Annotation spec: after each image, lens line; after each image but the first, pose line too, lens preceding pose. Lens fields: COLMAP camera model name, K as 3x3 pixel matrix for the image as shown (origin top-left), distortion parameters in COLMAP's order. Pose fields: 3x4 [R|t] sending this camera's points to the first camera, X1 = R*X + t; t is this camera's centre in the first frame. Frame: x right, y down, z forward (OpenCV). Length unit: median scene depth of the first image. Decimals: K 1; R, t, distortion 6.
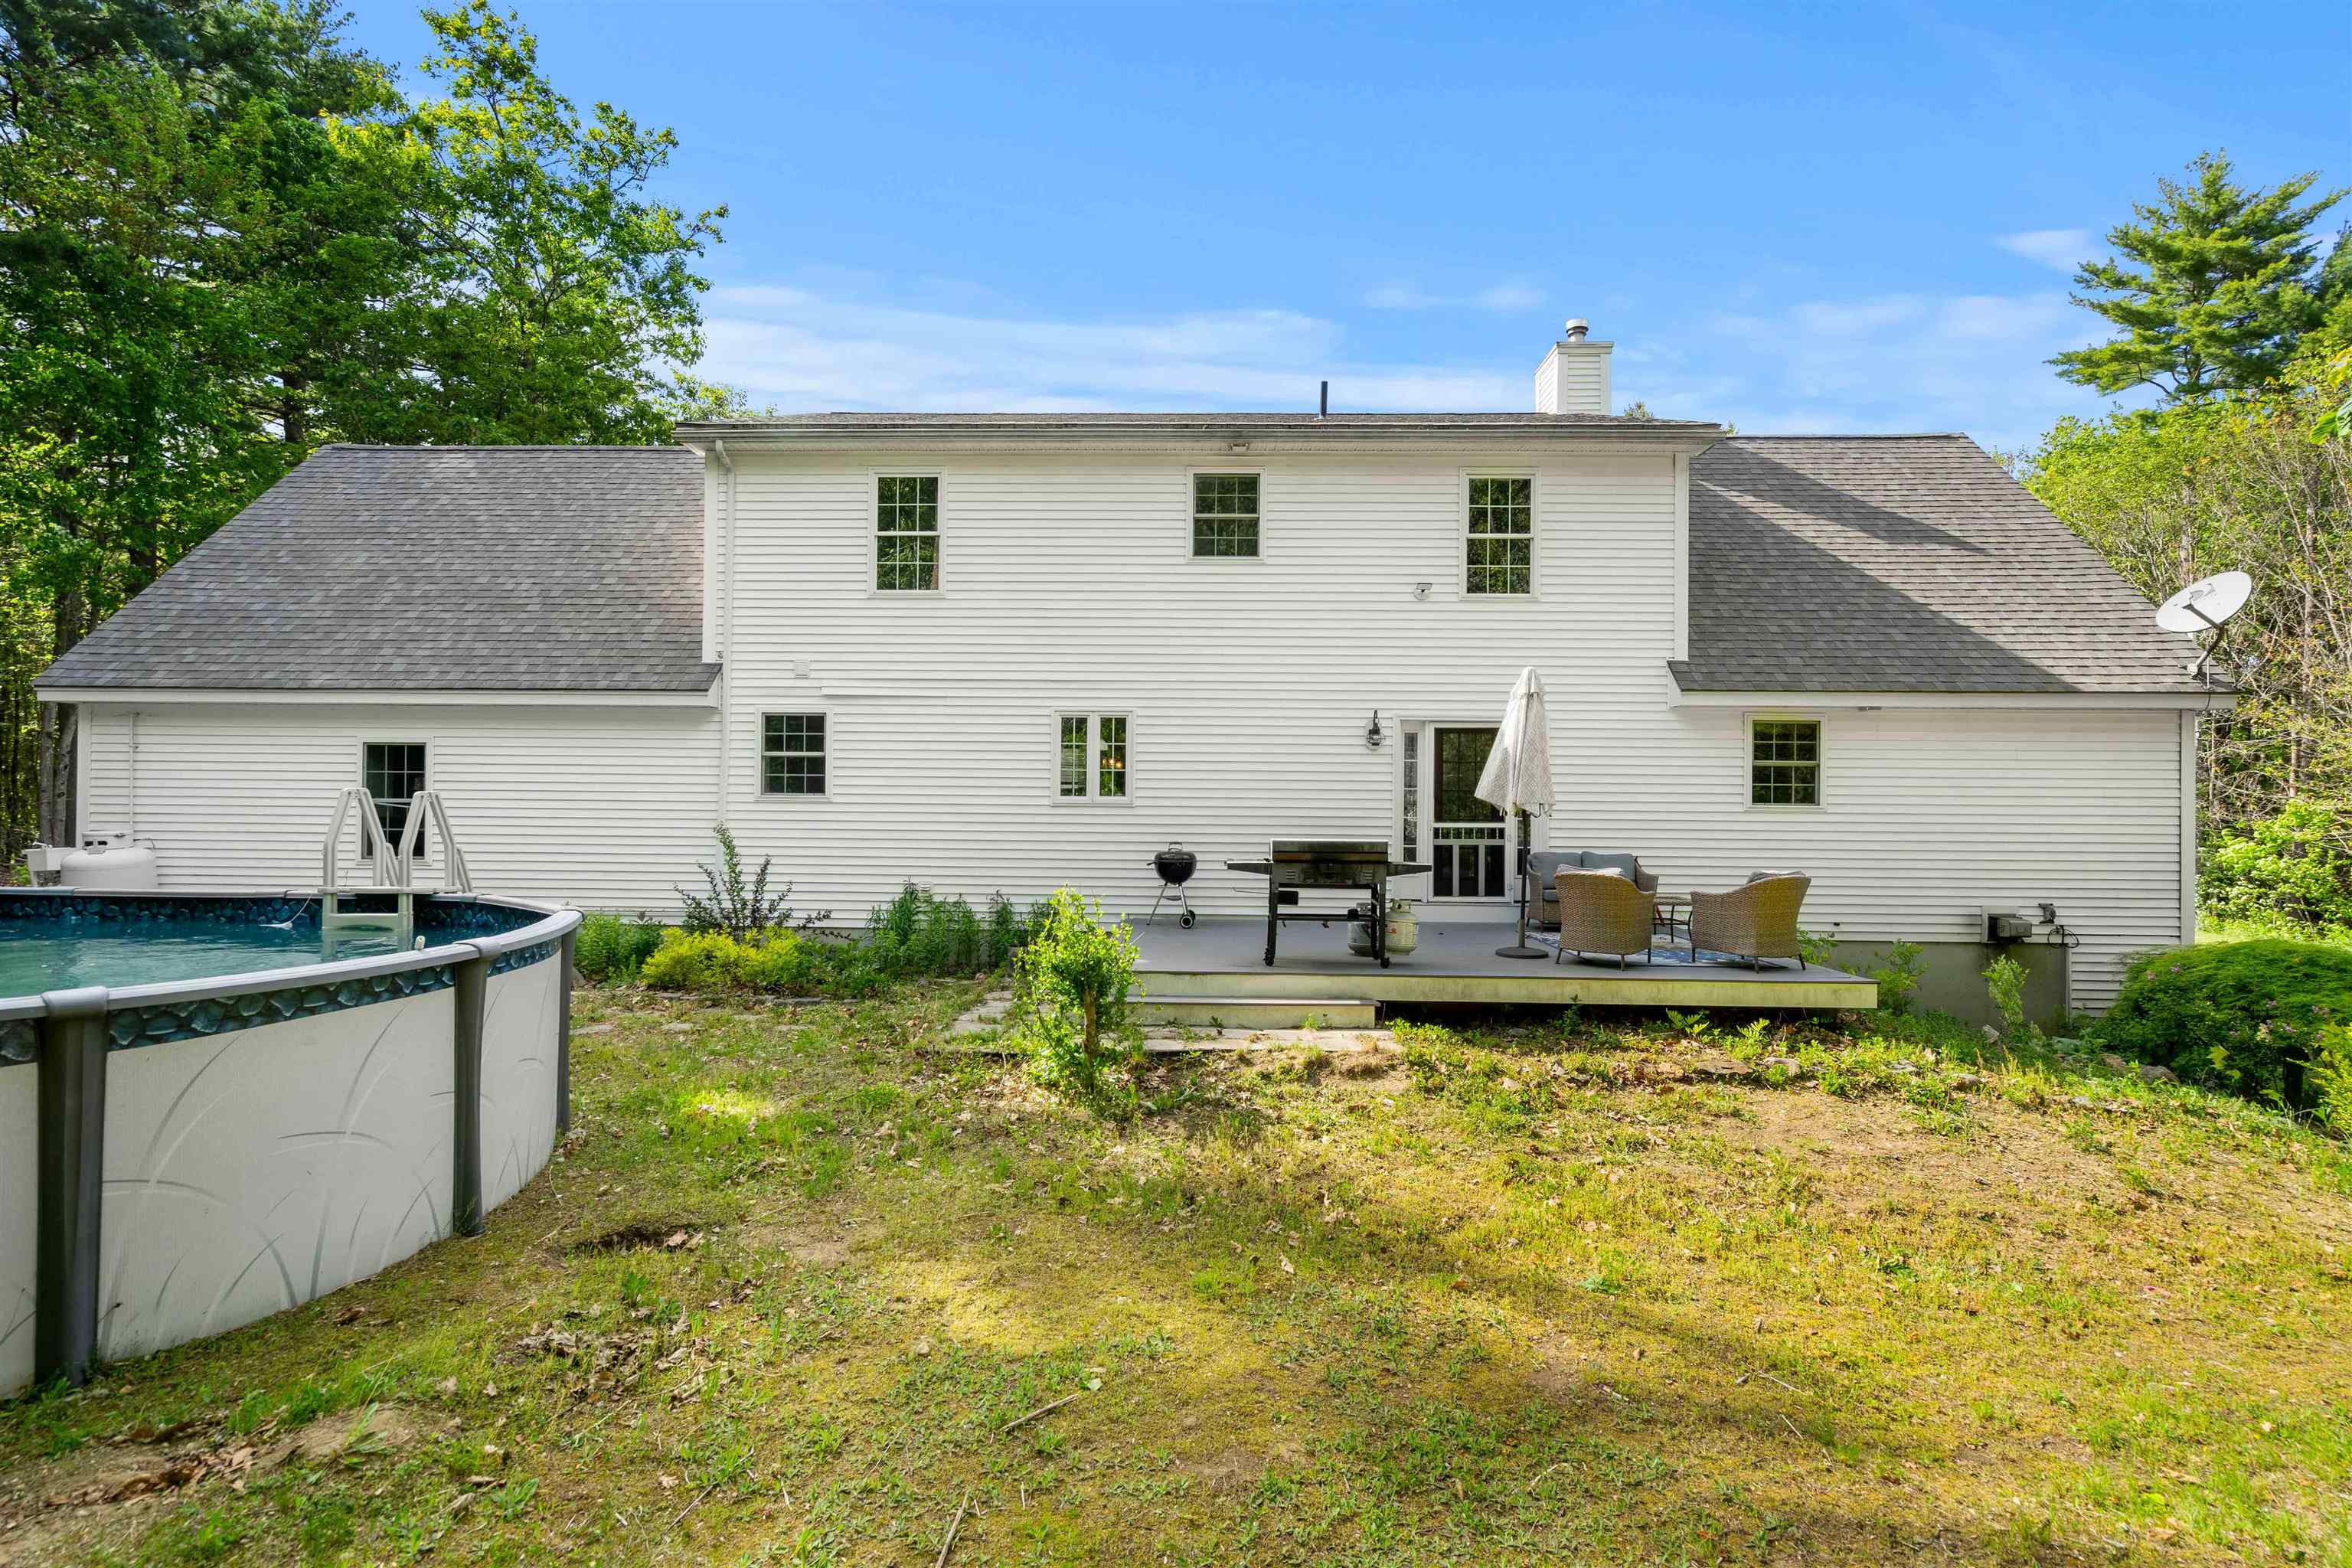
lens RADIAL K [[1075.9, 0, 1154.4], [0, 1075.9, 783.2], [0, 0, 1]] dist [-0.000394, 0.001861]
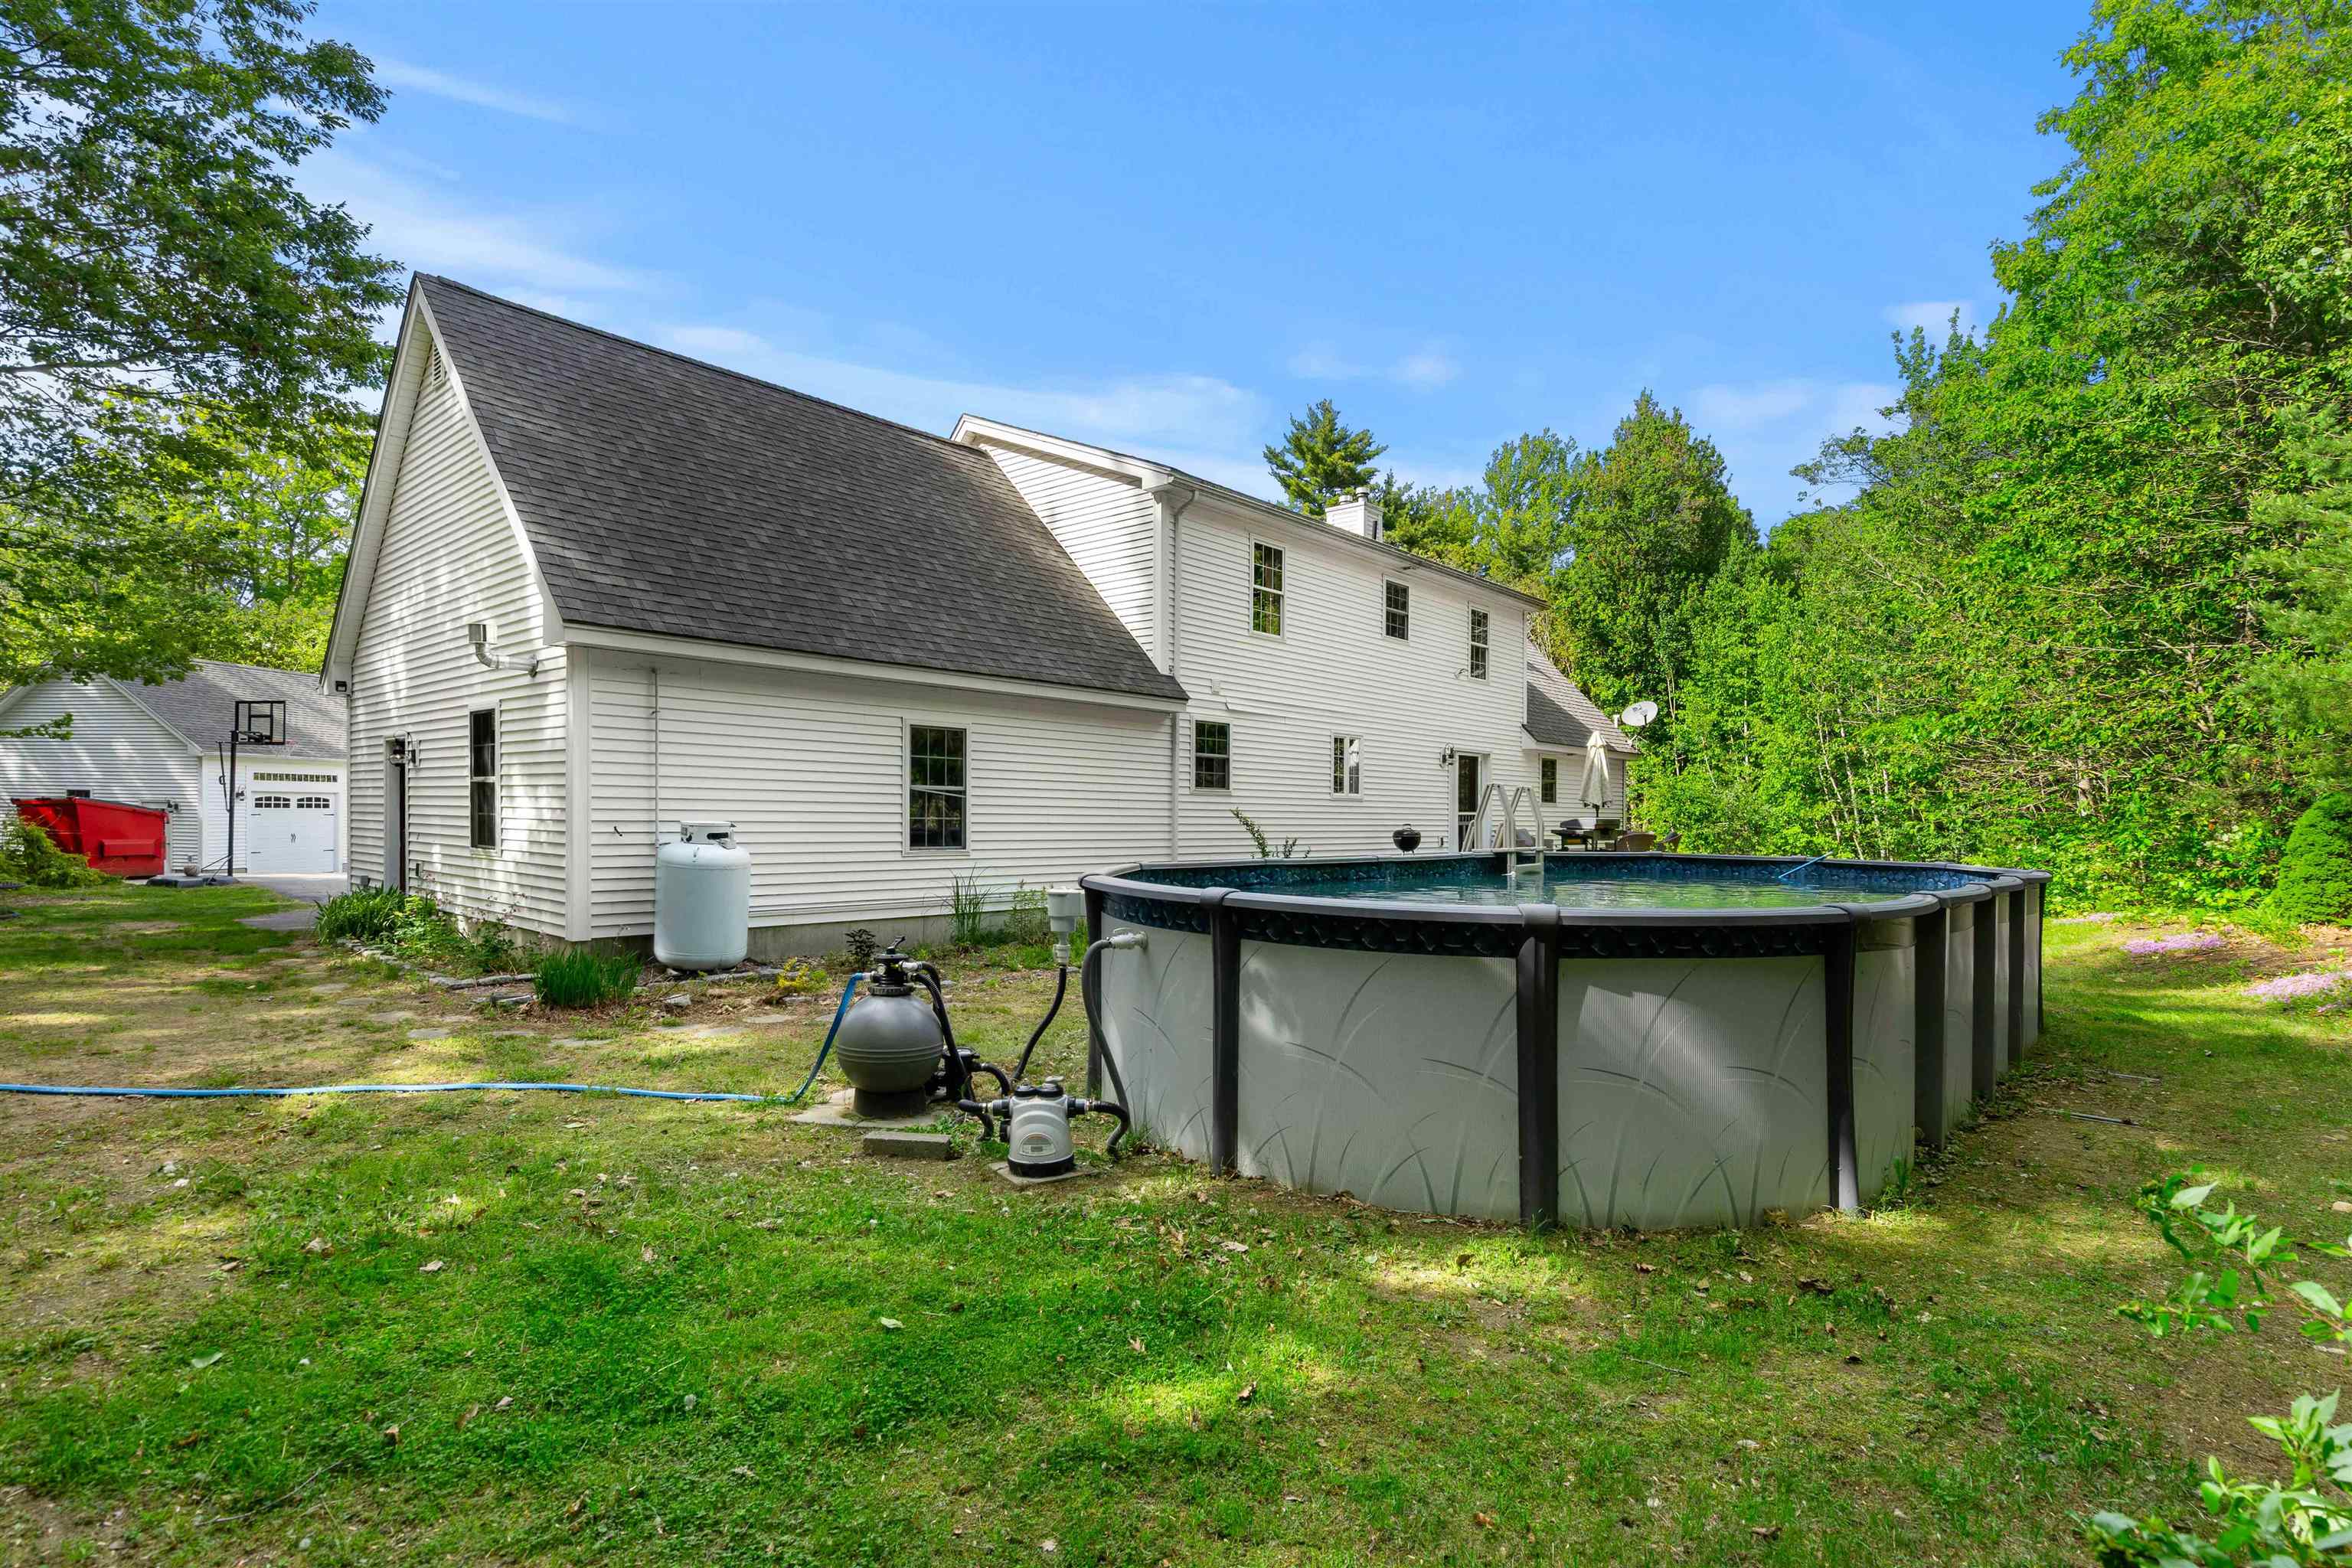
lens RADIAL K [[1130.0, 0, 1189.1], [0, 1130.0, 802.7], [0, 0, 1]] dist [-0.000974, -0.000103]
pose [[0.646288, 0.008223, 0.763049, -1.767161], [-0.021013, 0.999755, 0.007024, 0.023650], [-0.762804, -0.020574, 0.646302, 0.243335]]
